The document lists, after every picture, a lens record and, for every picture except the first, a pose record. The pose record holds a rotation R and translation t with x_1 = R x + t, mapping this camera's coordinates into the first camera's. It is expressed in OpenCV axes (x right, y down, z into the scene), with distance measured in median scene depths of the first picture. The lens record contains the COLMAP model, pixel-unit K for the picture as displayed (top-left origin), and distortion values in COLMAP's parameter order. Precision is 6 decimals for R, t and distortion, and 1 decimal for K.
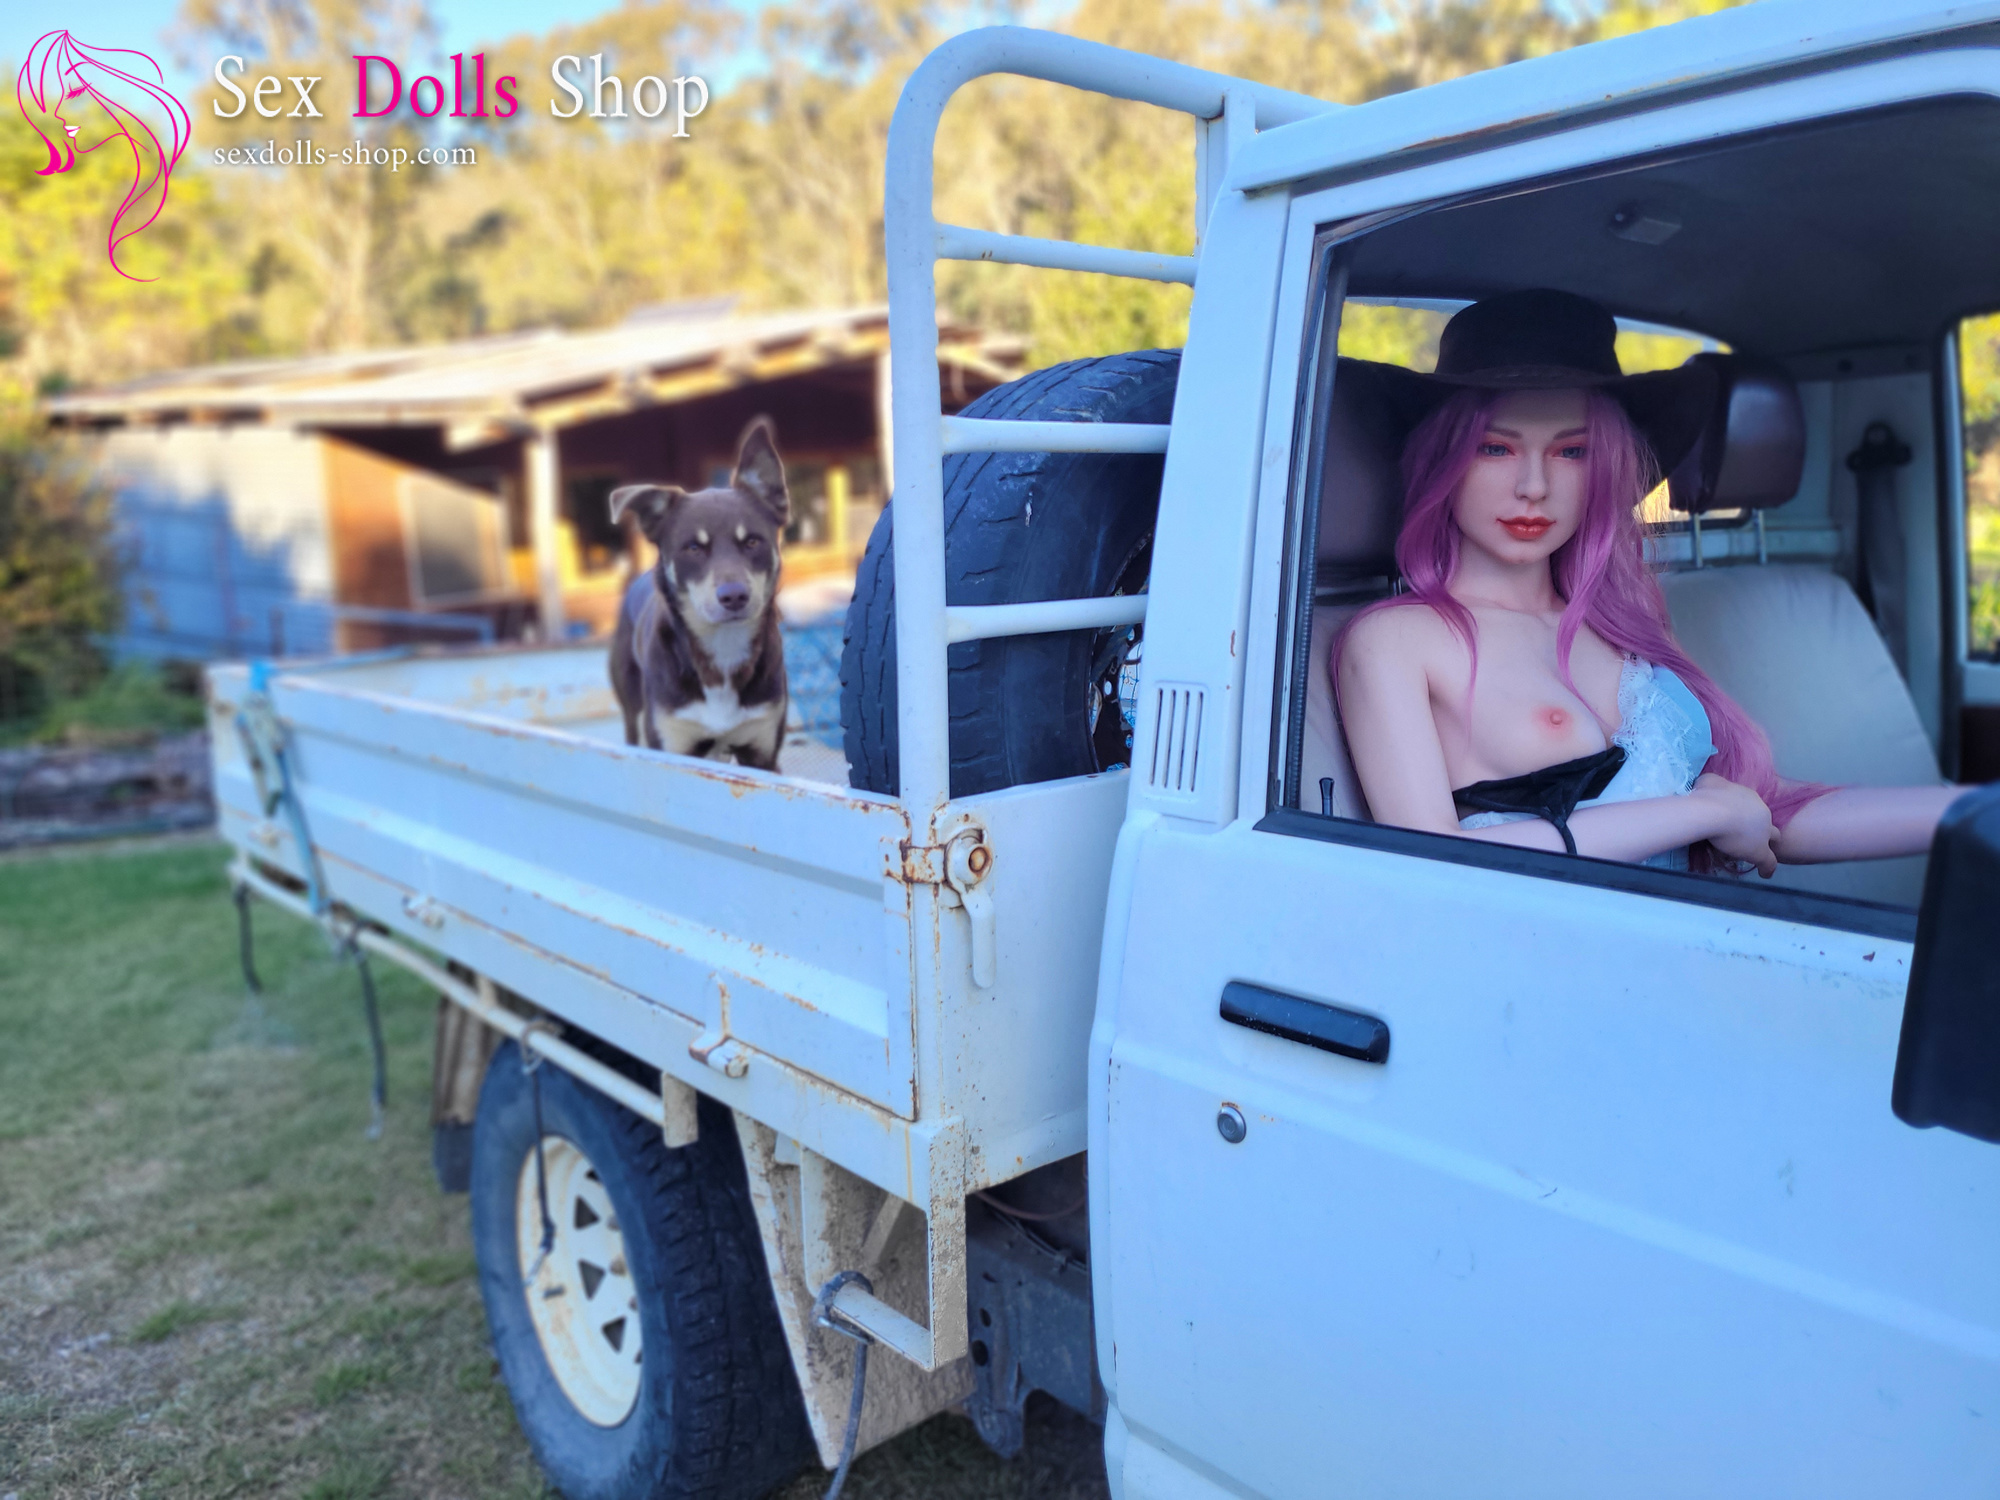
lens RADIAL K [[1490.0, 0, 995.9], [0, 1490.0, 720.2], [0, 0, 1]] dist [0.051070, -0.047164]
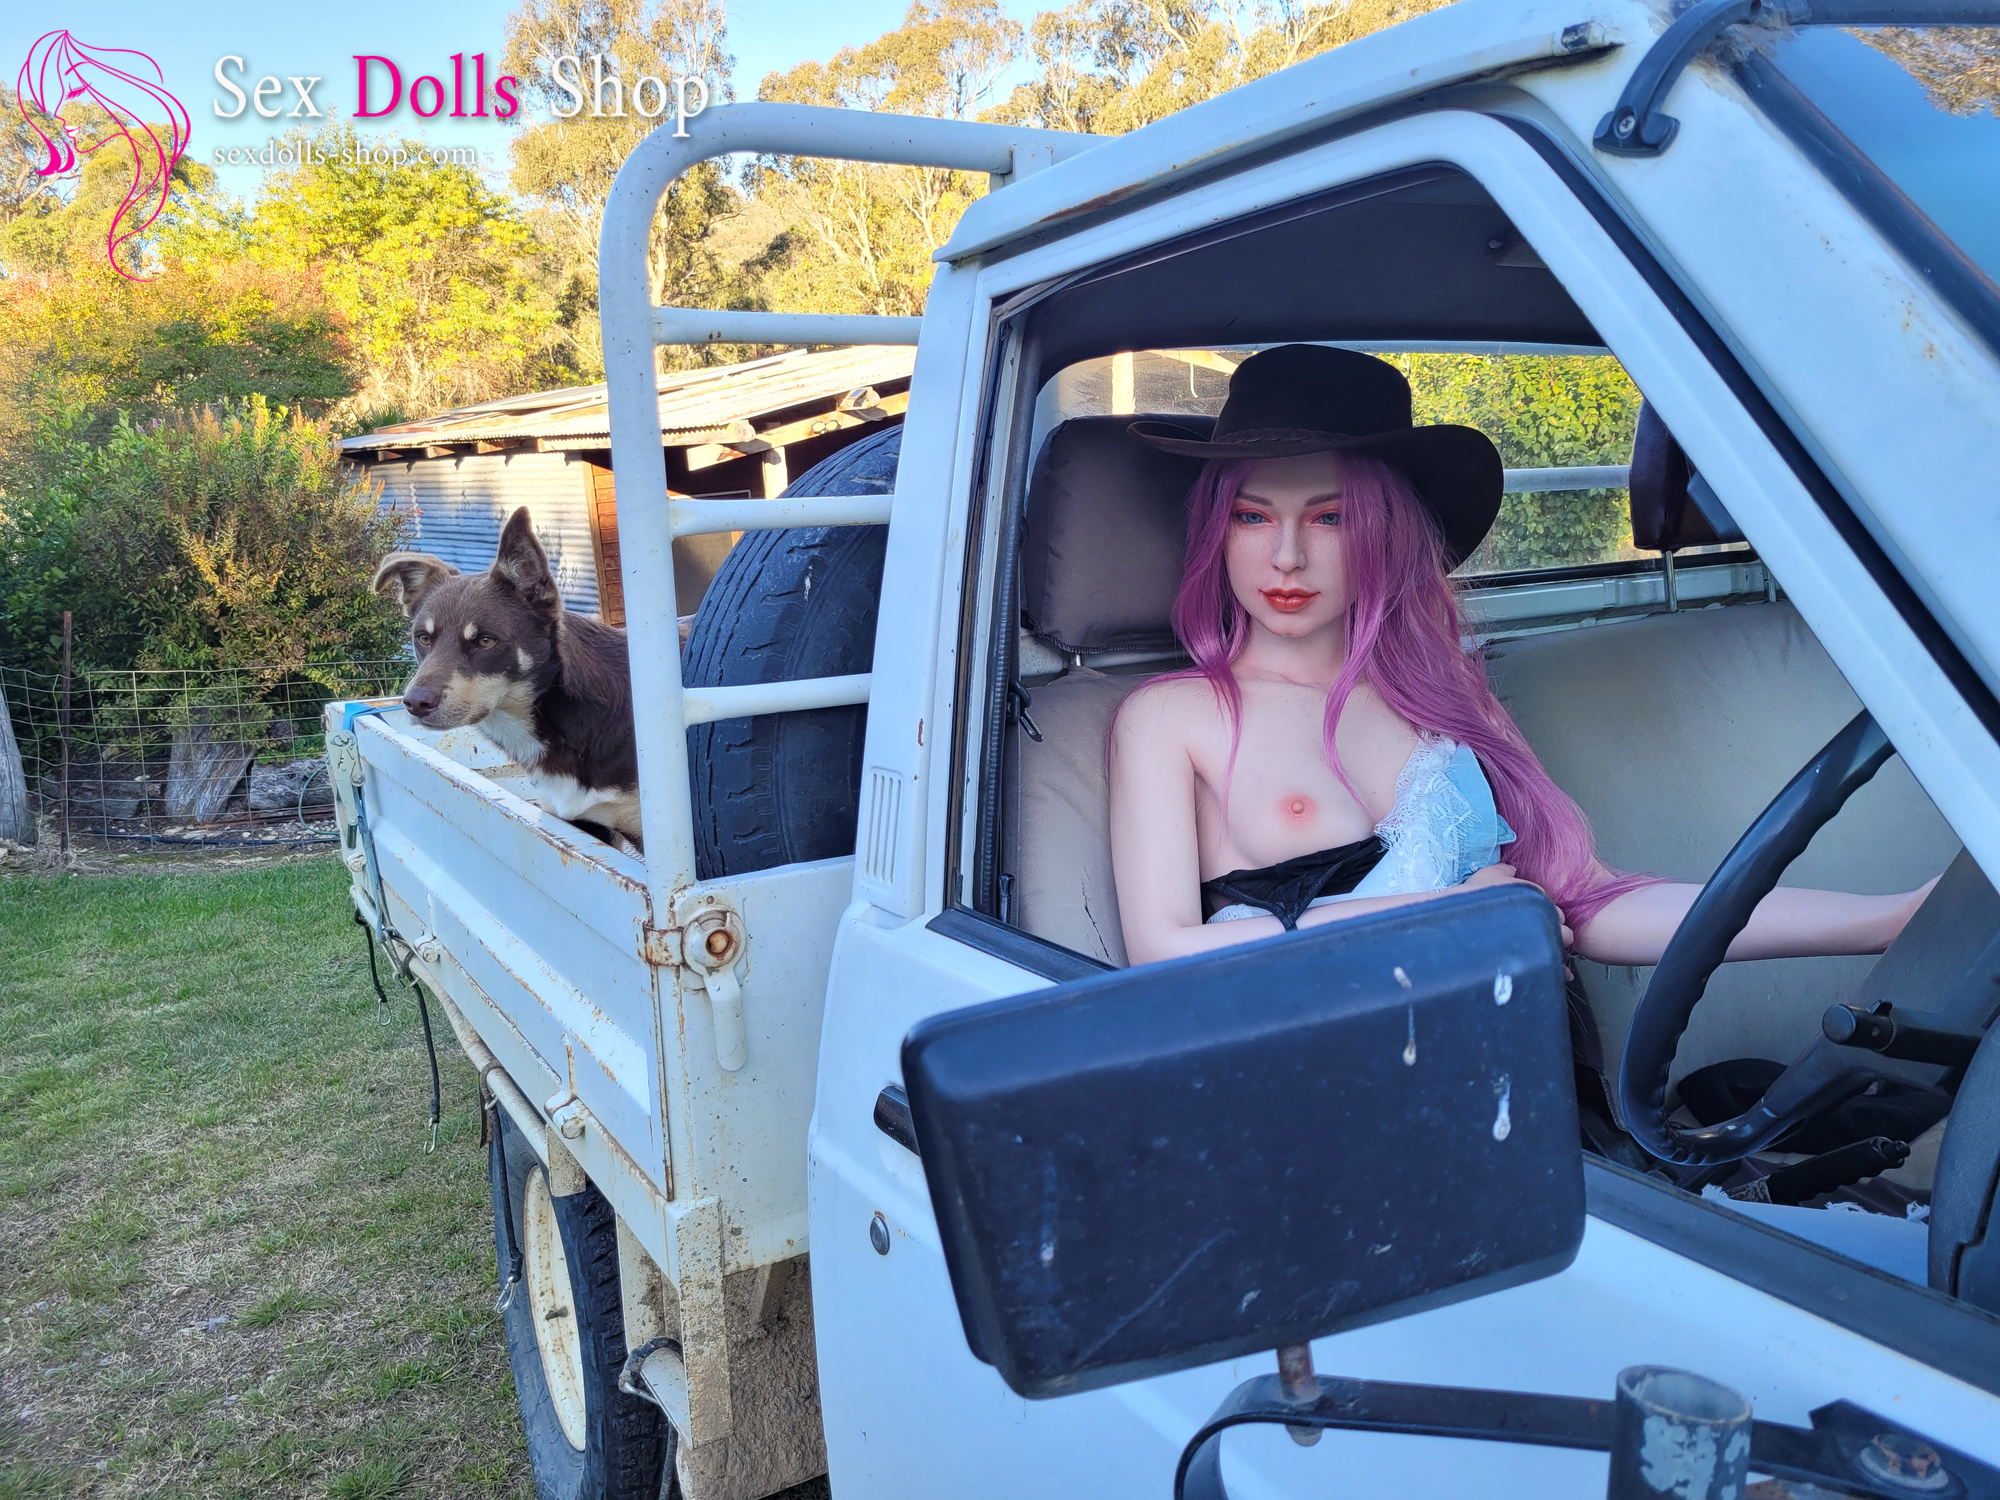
lens RADIAL K [[1498.8, 0, 1007.6], [0, 1498.8, 724.5], [0, 0, 1]] dist [0.038324, -0.034205]
pose [[0.983770, -0.000425, -0.179431, 0.265145], [0.000928, 0.999996, 0.002715, -0.040377], [0.179430, -0.002837, 0.983767, 0.036966]]
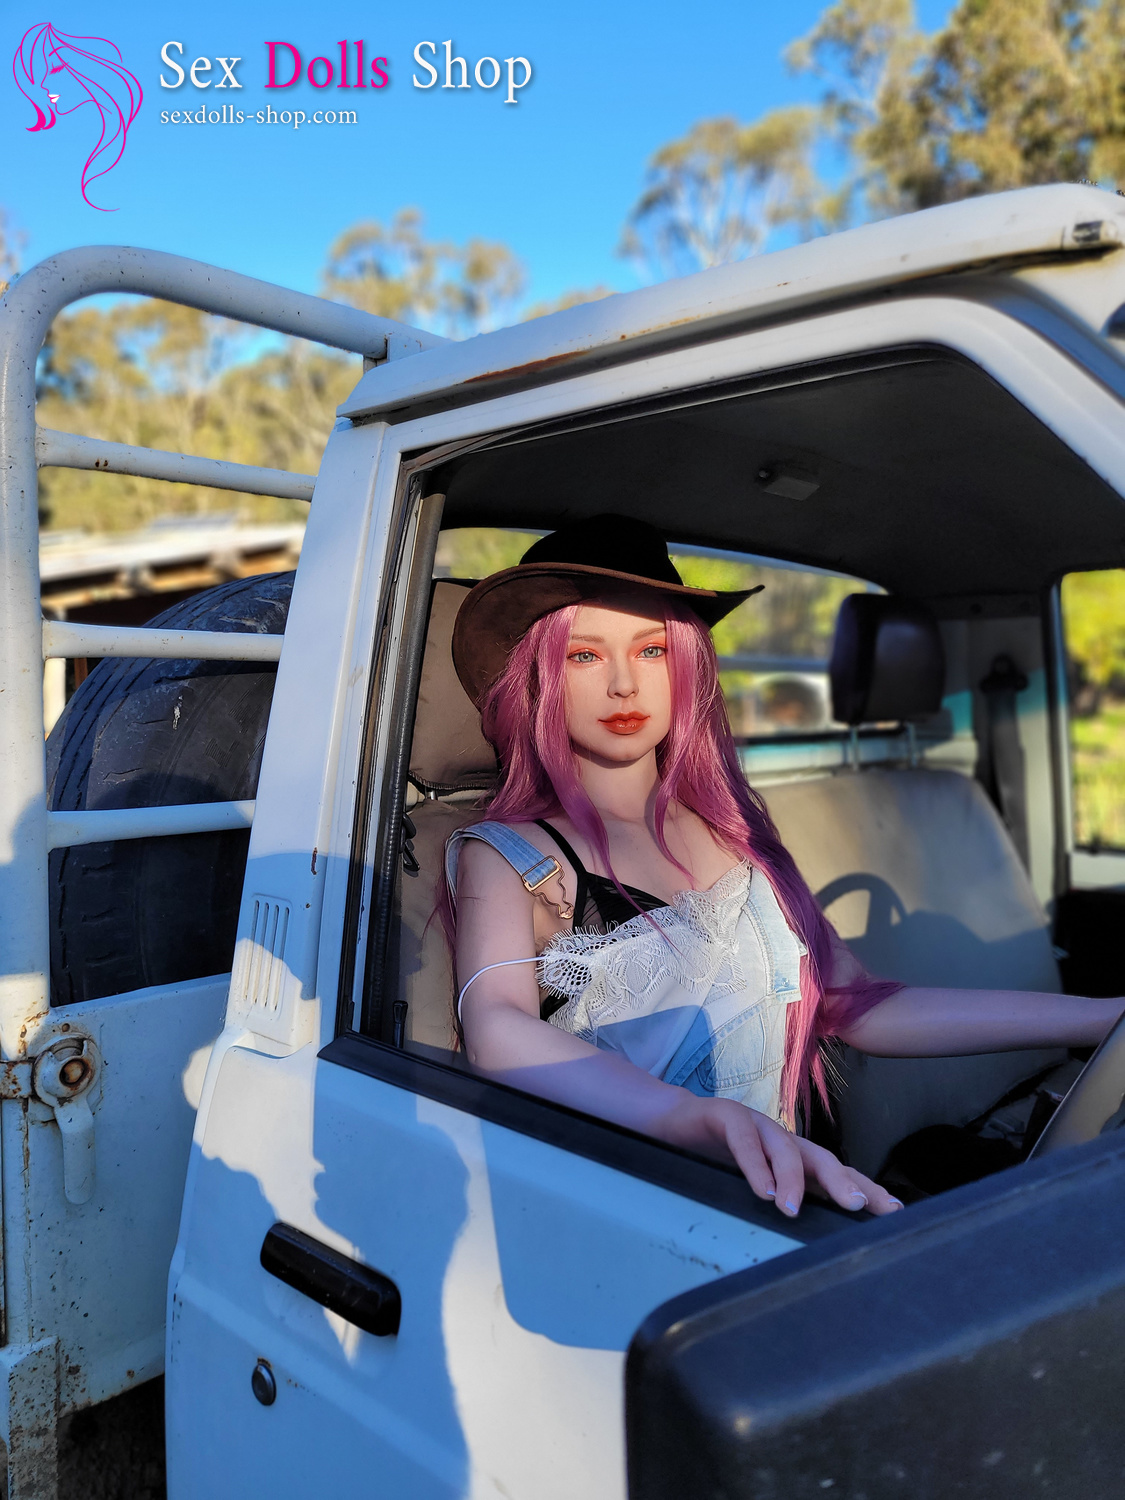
lens RADIAL K [[1124.1, 0, 582.2], [0, 1124.1, 771.8], [0, 0, 1]] dist [0.038324, -0.034205]
pose [[0.992988, 0.025290, 0.115482, 0.168609], [-0.017951, 0.997779, -0.064152, -0.044877], [-0.116847, 0.061629, 0.991236, 0.160496]]
